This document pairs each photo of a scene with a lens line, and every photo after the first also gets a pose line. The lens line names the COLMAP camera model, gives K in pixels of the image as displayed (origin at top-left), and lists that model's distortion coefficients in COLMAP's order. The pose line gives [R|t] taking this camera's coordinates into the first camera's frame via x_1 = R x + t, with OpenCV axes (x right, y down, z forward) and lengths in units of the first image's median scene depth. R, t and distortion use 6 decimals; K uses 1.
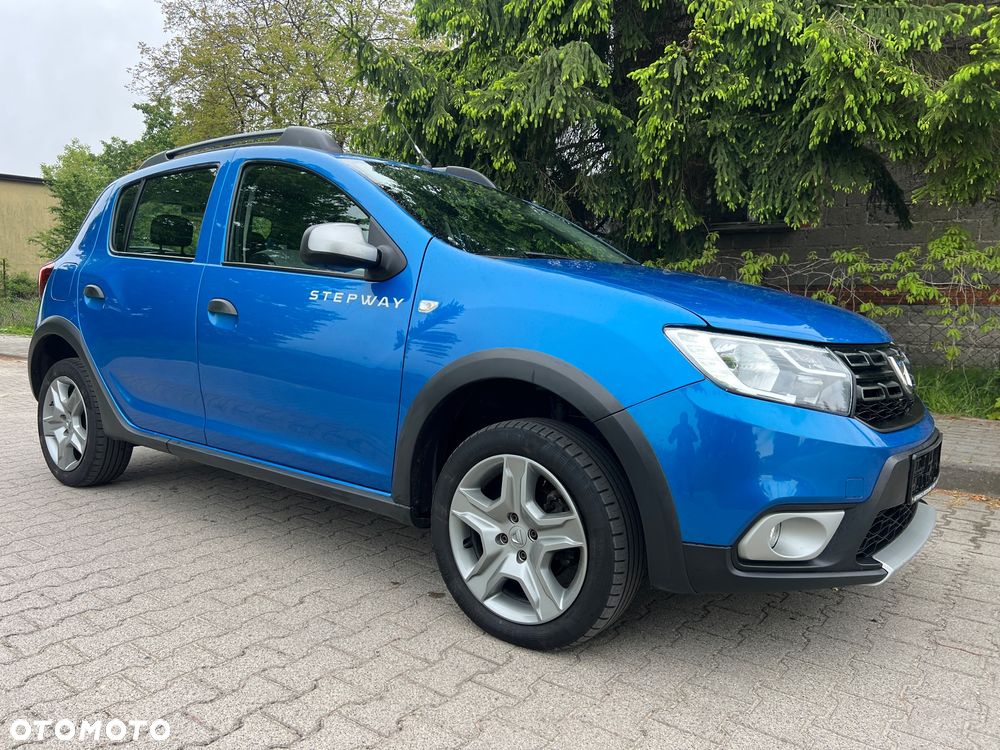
lens RADIAL K [[748.5, 0, 494.5], [0, 748.5, 374.0], [0, 0, 1]] dist [0.054399, -0.063283]
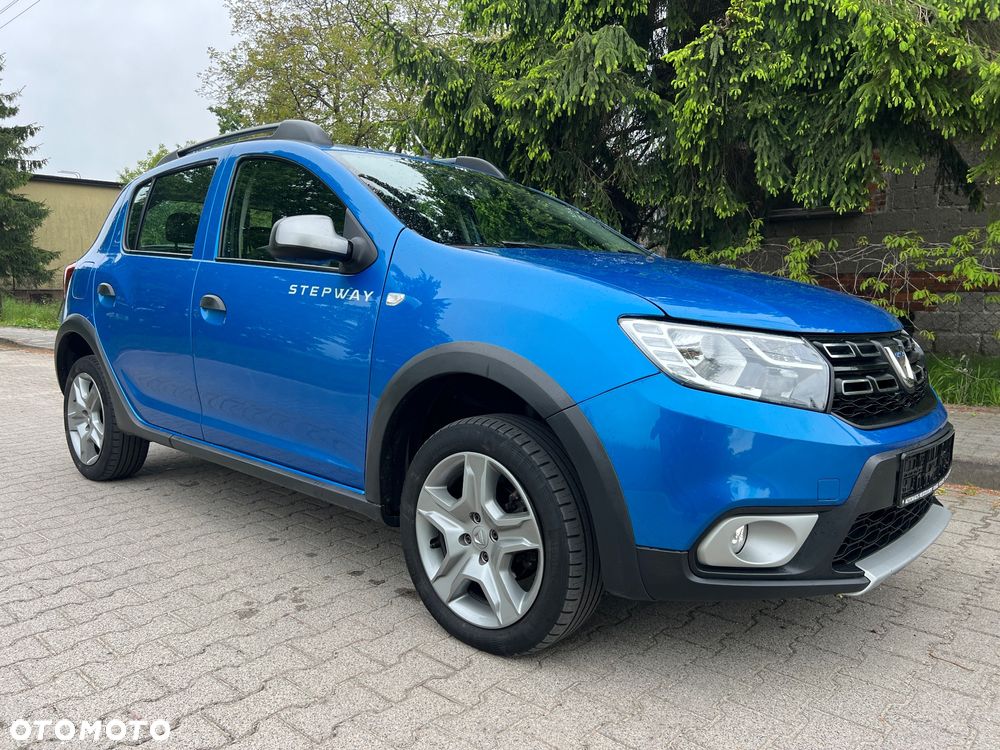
lens RADIAL K [[749.9, 0, 501.7], [0, 749.9, 373.9], [0, 0, 1]] dist [0.052938, -0.062585]
pose [[0.996612, -0.005277, -0.082072, 0.098804], [0.005917, 0.999954, 0.007552, 0.000133], [0.082028, -0.008012, 0.996598, 0.030402]]
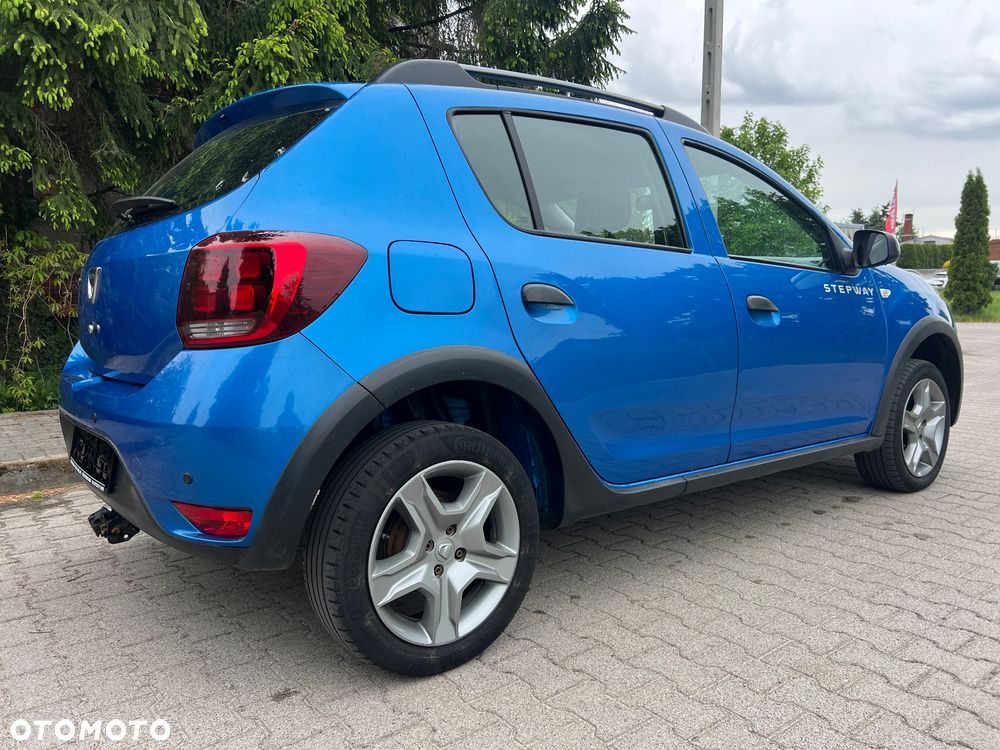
lens RADIAL K [[749.9, 0, 496.8], [0, 749.9, 373.3], [0, 0, 1]] dist [0.051335, -0.058840]
pose [[0.251047, -0.124214, 0.959972, -1.304275], [0.114256, 0.988602, 0.098039, -0.127406], [-0.961208, 0.085070, 0.262378, 1.038630]]
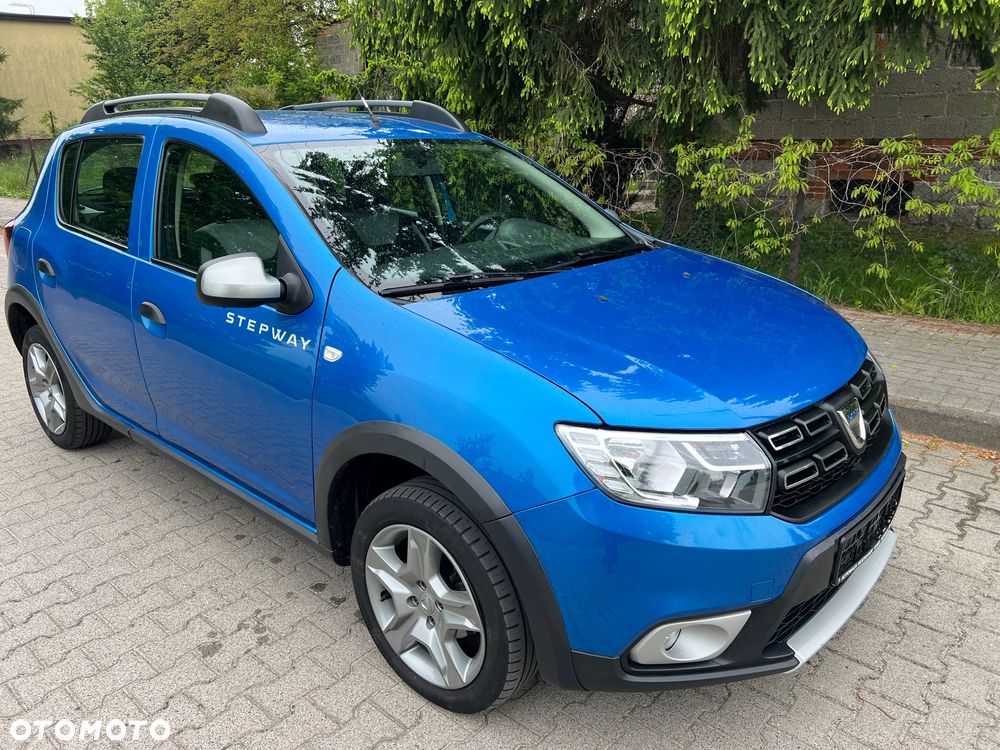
lens RADIAL K [[747.6, 0, 504.2], [0, 747.6, 375.4], [0, 0, 1]] dist [0.053154, -0.059458]
pose [[0.997093, -0.005933, -0.075958, 0.148050], [0.022655, 0.974956, 0.221241, -0.203858], [0.072743, -0.222319, 0.972257, 0.085830]]
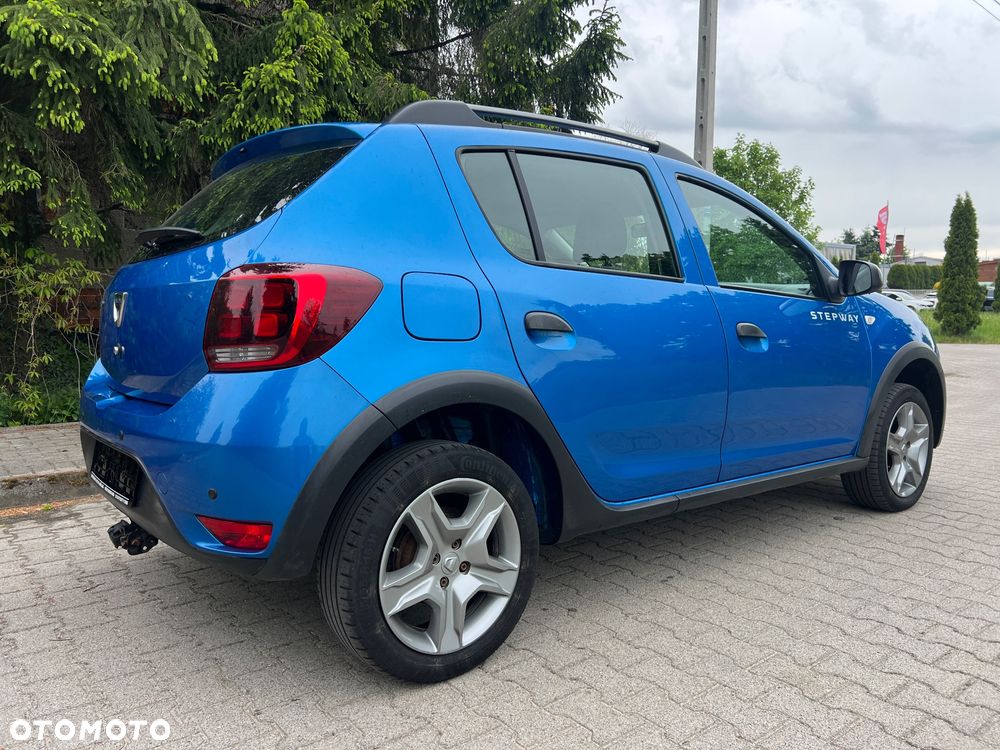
lens RADIAL K [[748.5, 0, 494.5], [0, 748.5, 374.0], [0, 0, 1]] dist [0.054399, -0.063283]
pose [[0.246610, -0.103169, 0.963608, -1.344709], [0.104571, 0.991345, 0.079376, -0.139728], [-0.963456, 0.081191, 0.255264, 1.037043]]
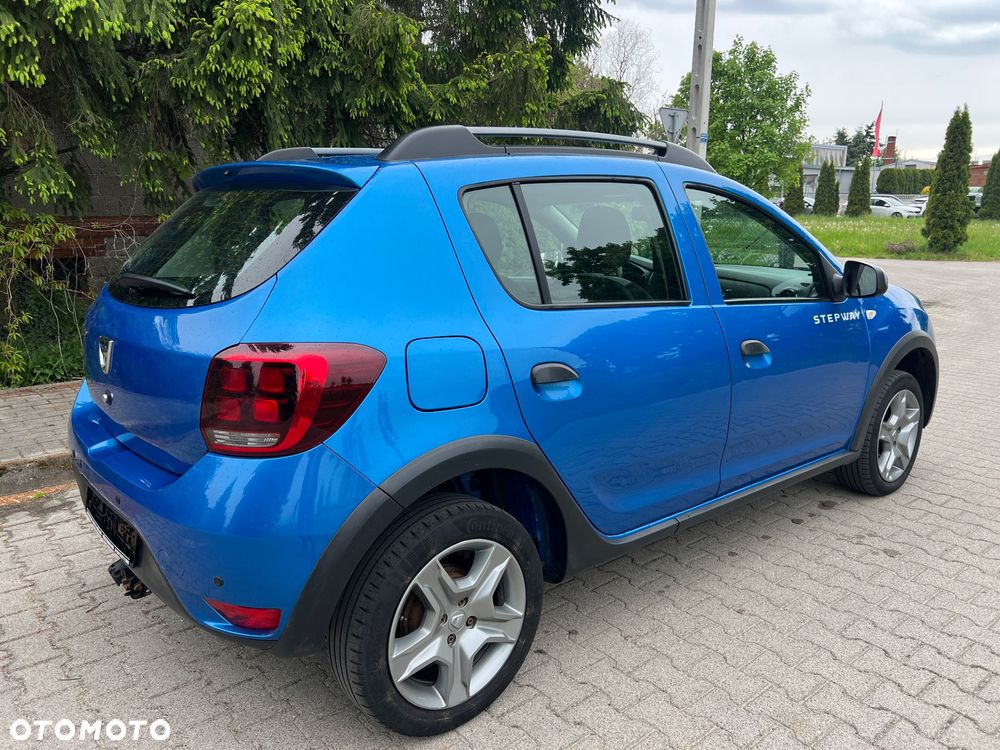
lens RADIAL K [[747.6, 0, 504.2], [0, 747.6, 375.4], [0, 0, 1]] dist [0.053154, -0.059458]
pose [[0.216264, -0.229361, 0.949012, -1.307549], [0.102176, 0.971994, 0.211631, -0.280779], [-0.970974, 0.051198, 0.233643, 1.049718]]
